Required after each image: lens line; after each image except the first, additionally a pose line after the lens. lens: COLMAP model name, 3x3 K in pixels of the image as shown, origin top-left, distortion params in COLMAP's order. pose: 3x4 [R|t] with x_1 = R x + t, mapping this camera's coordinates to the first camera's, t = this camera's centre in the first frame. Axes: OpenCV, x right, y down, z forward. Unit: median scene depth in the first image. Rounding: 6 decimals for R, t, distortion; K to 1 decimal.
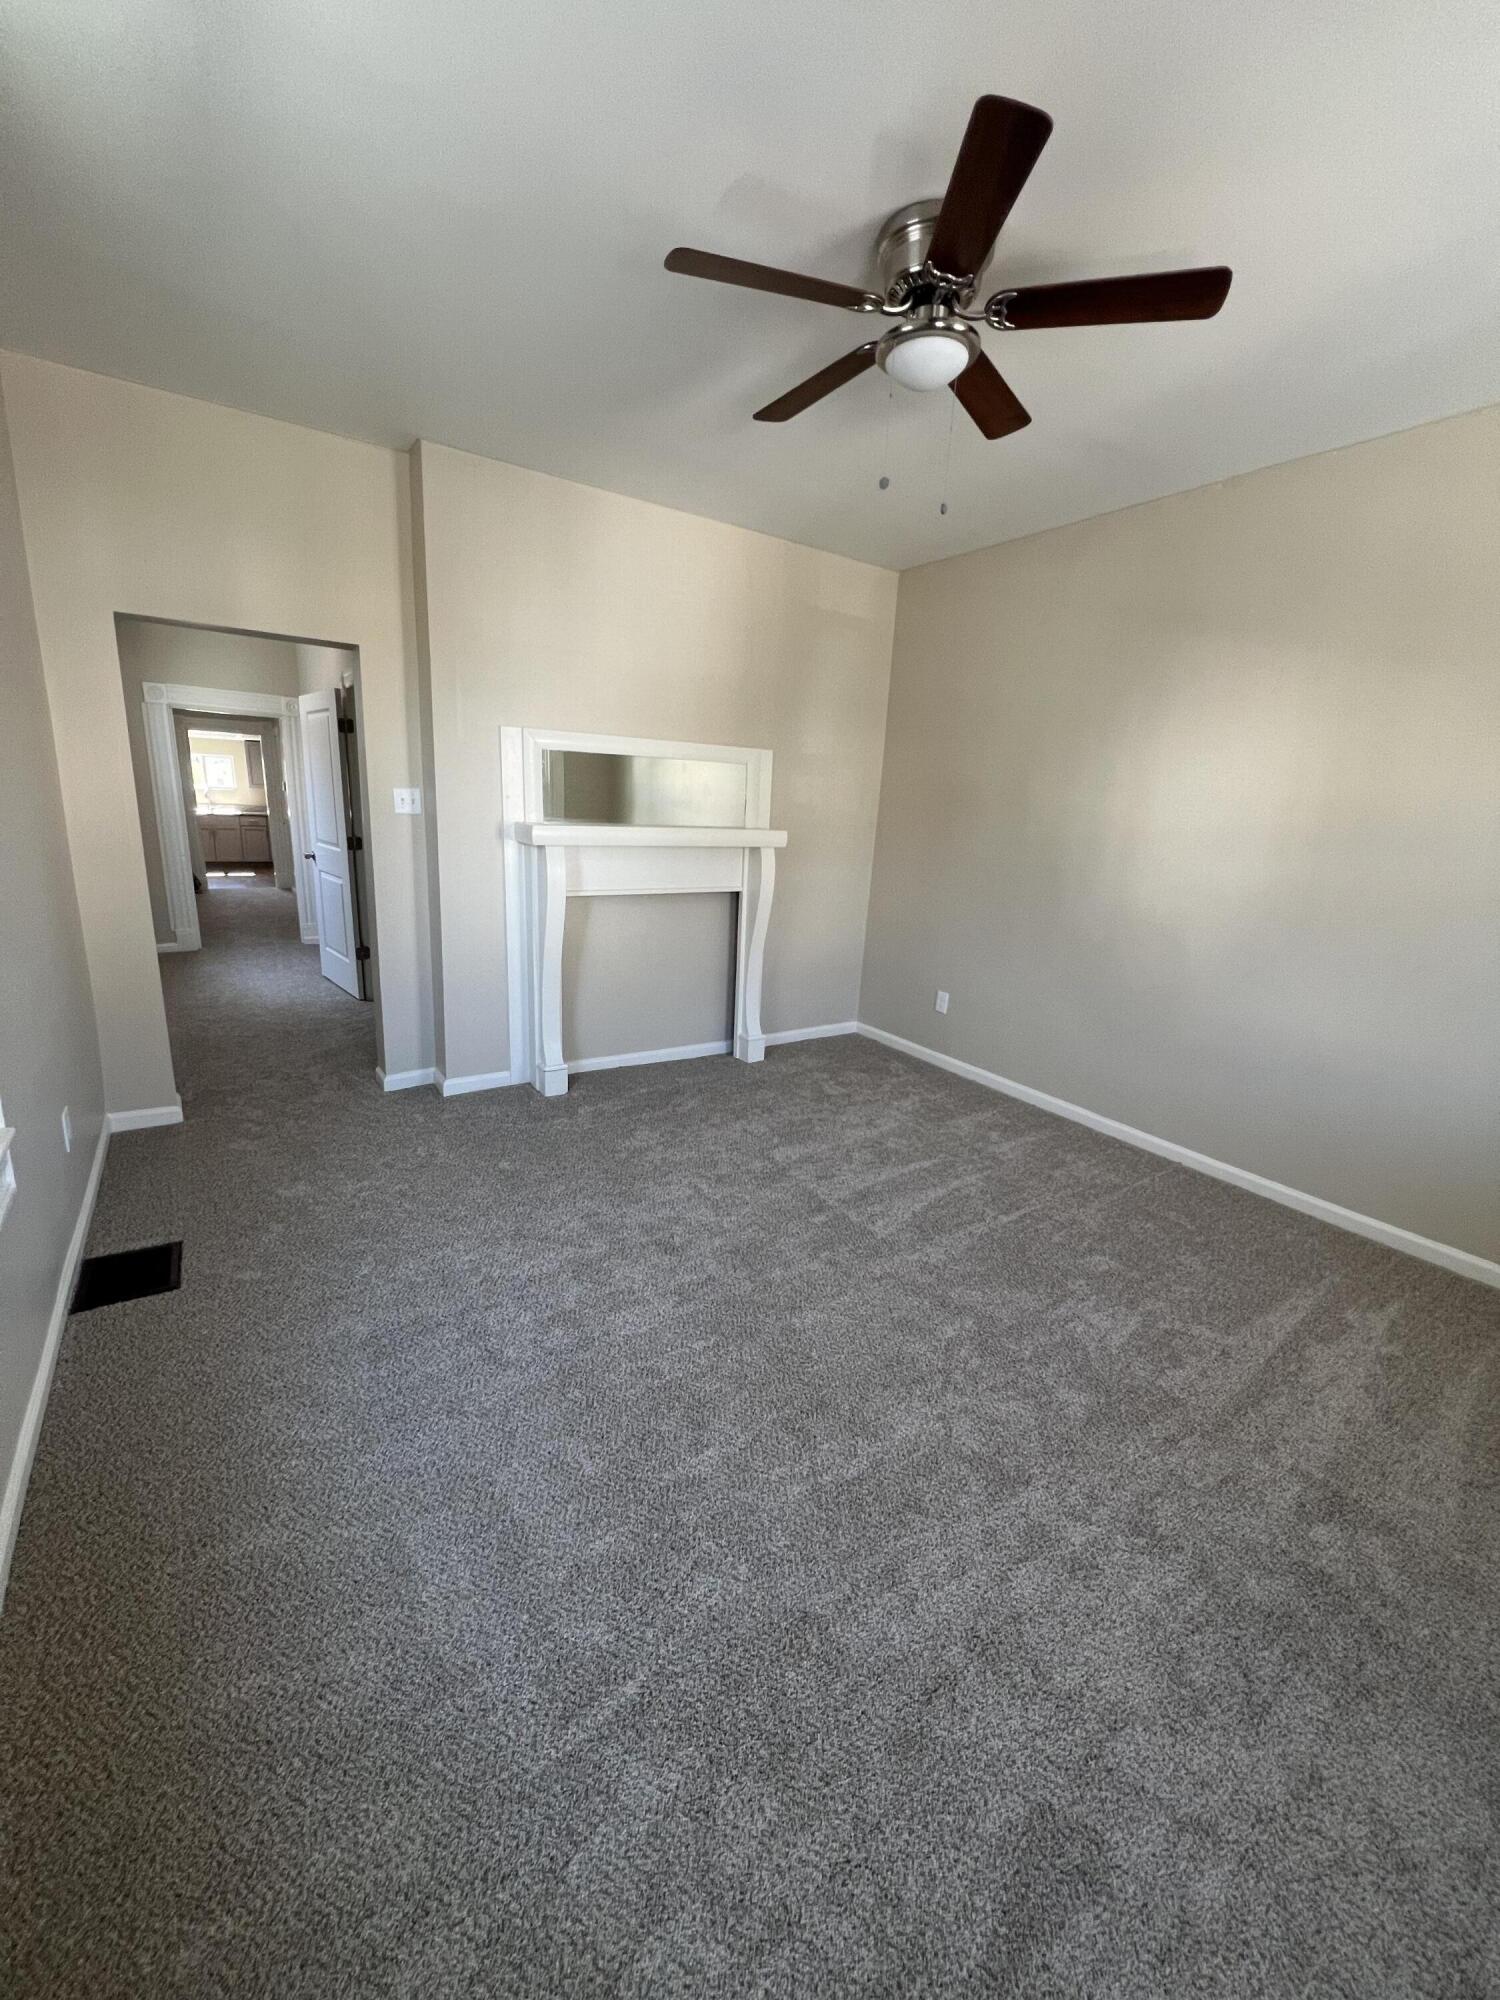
lens RADIAL K [[798.3, 0, 753.1], [0, 798.3, 1001.6], [0, 0, 1]] dist [0.001495, 0.000090]
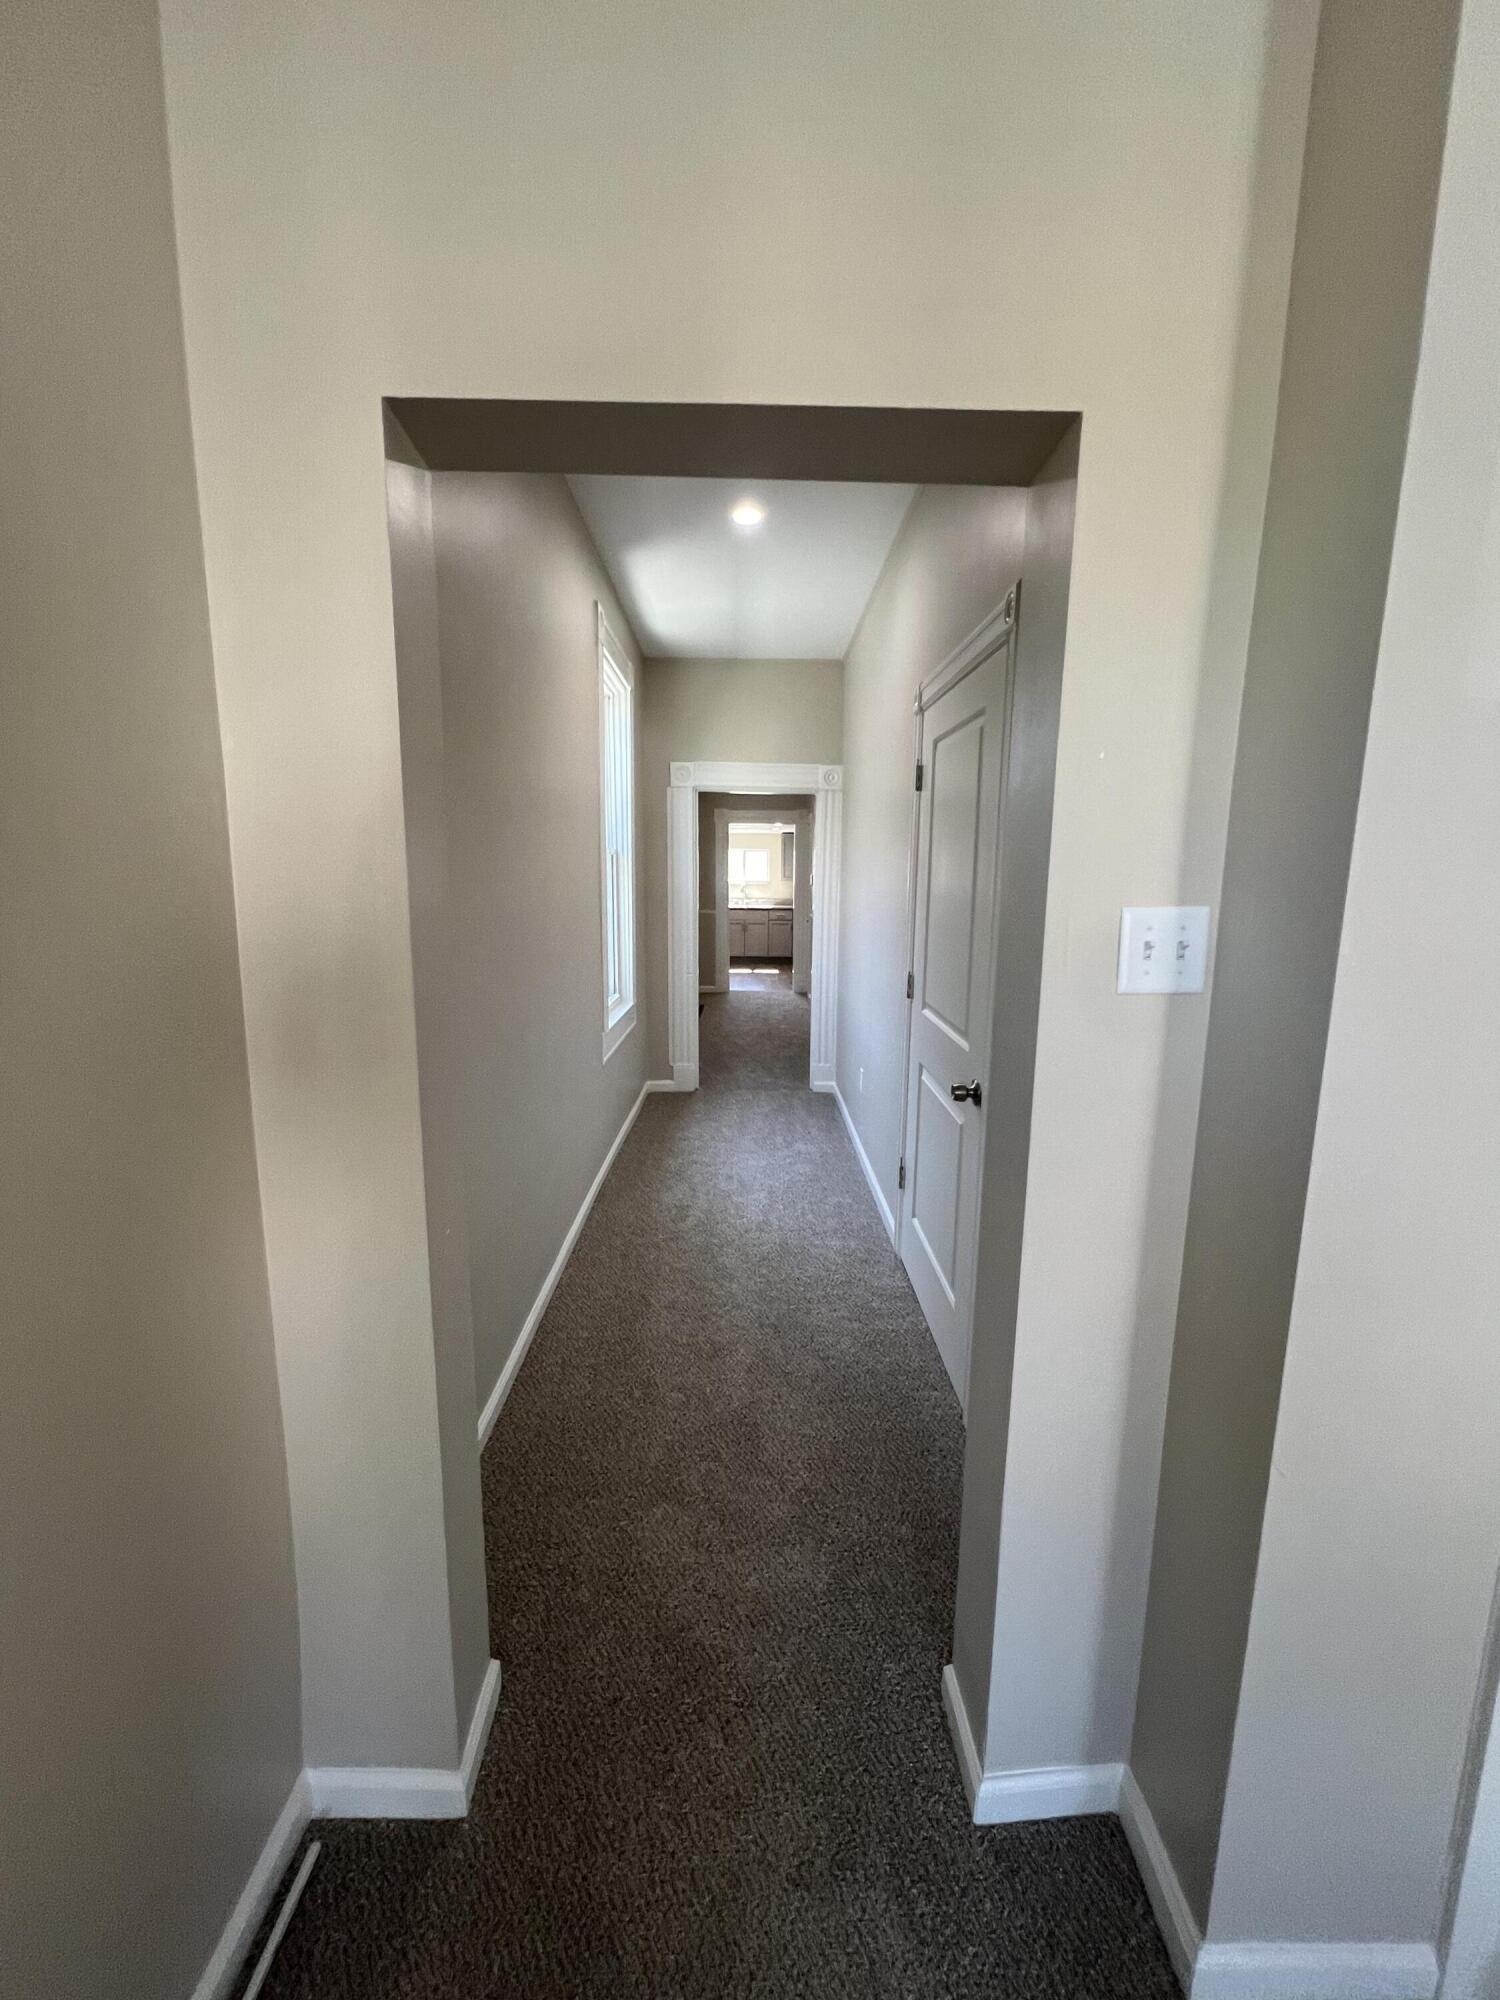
lens RADIAL K [[807.7, 0, 749.0], [0, 807.7, 999.3], [0, 0, 1]] dist [0.001865, 0.000522]
pose [[0.828088, 0.053882, -0.558003, -0.194704], [-0.110775, 0.991471, -0.068654, -0.097360], [0.549545, 0.118665, 0.826994, 0.333880]]
